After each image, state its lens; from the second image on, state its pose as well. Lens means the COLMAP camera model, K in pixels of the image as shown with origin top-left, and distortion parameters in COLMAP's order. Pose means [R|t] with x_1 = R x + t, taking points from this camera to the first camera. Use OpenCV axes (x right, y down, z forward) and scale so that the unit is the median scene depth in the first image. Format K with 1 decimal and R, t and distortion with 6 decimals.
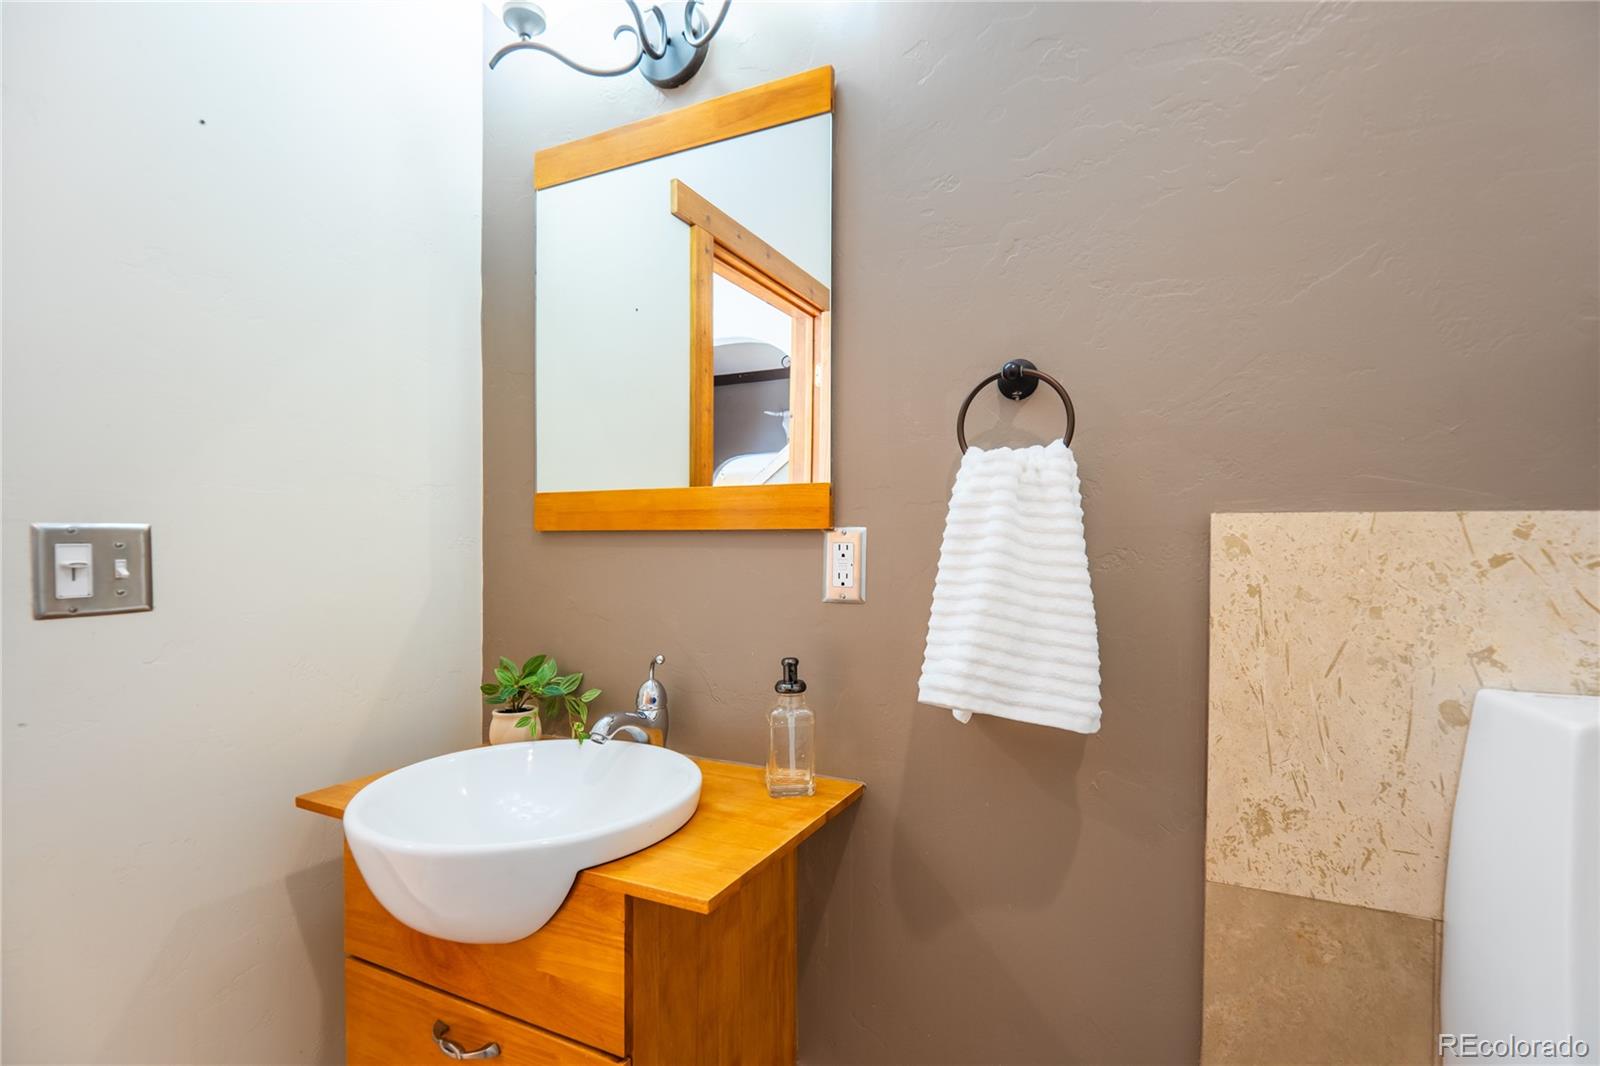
lens RADIAL K [[759.9, 0, 801.9], [0, 759.9, 538.5], [0, 0, 1]] dist [-0.014539, 0.000473]
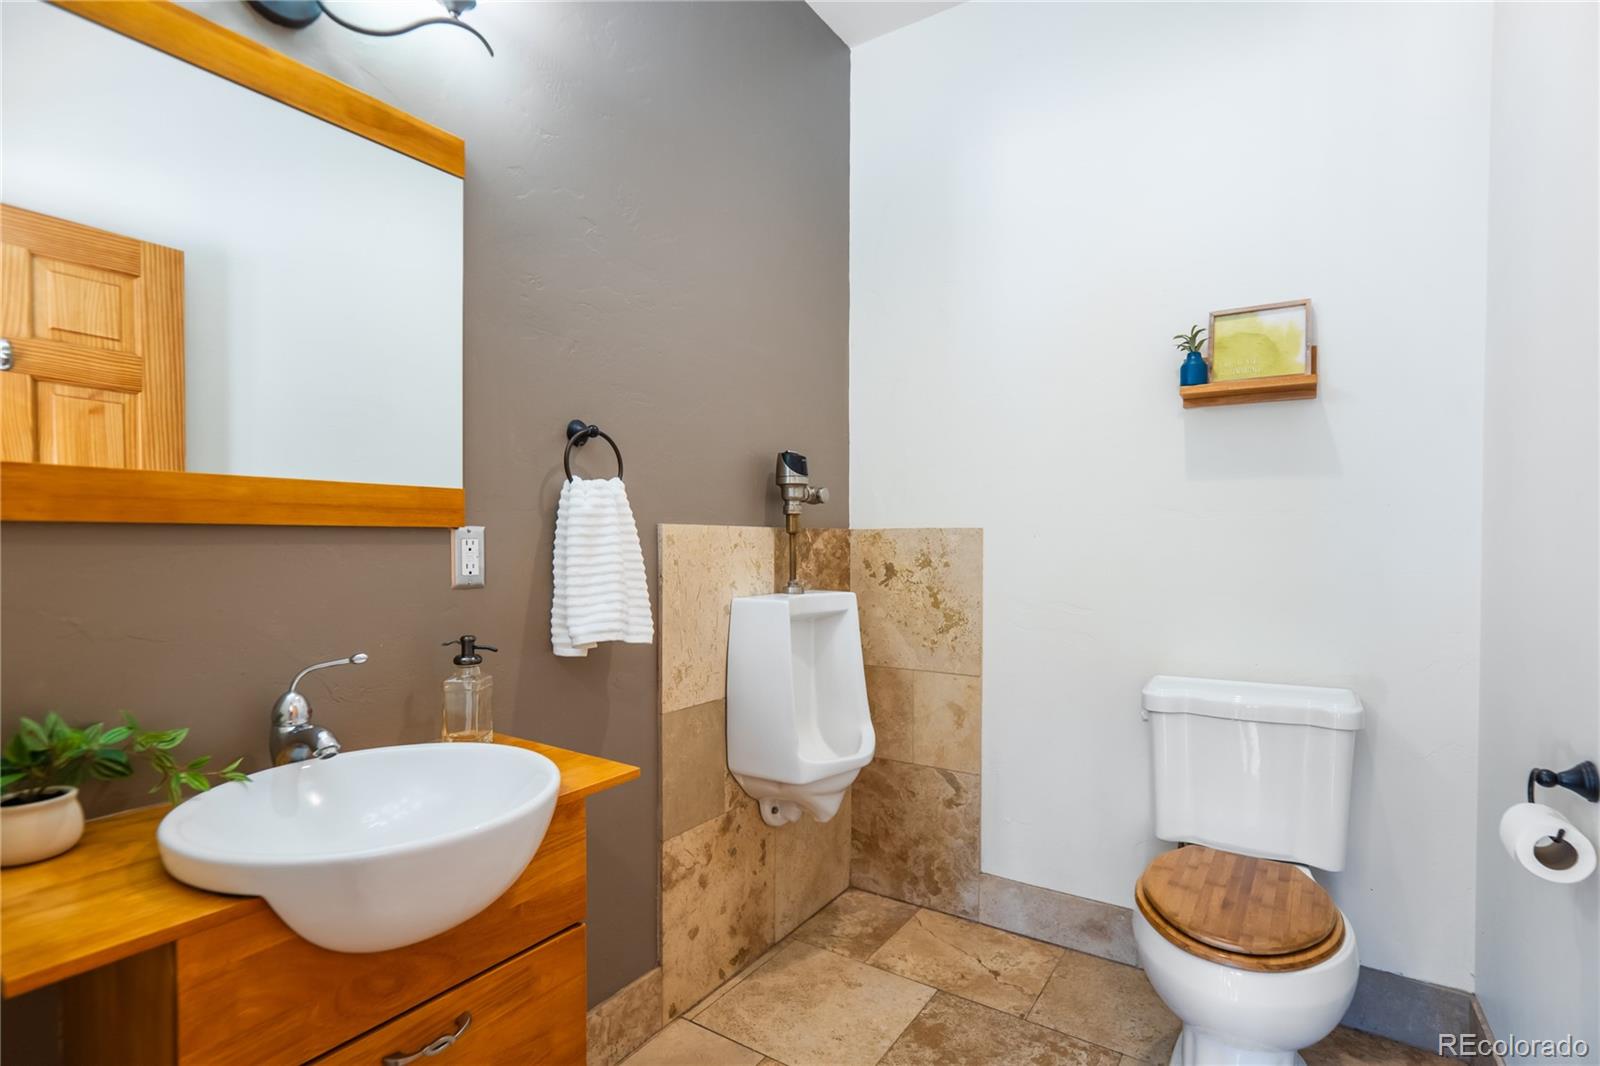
lens RADIAL K [[759.9, 0, 801.3], [0, 759.9, 541.5], [0, 0, 1]] dist [-0.014539, 0.000473]
pose [[0.145111, -0.000635, 0.989415, -1.282787], [0.000784, 1.000000, 0.000527, 0.011458], [-0.989415, 0.000699, 0.145112, 0.354590]]
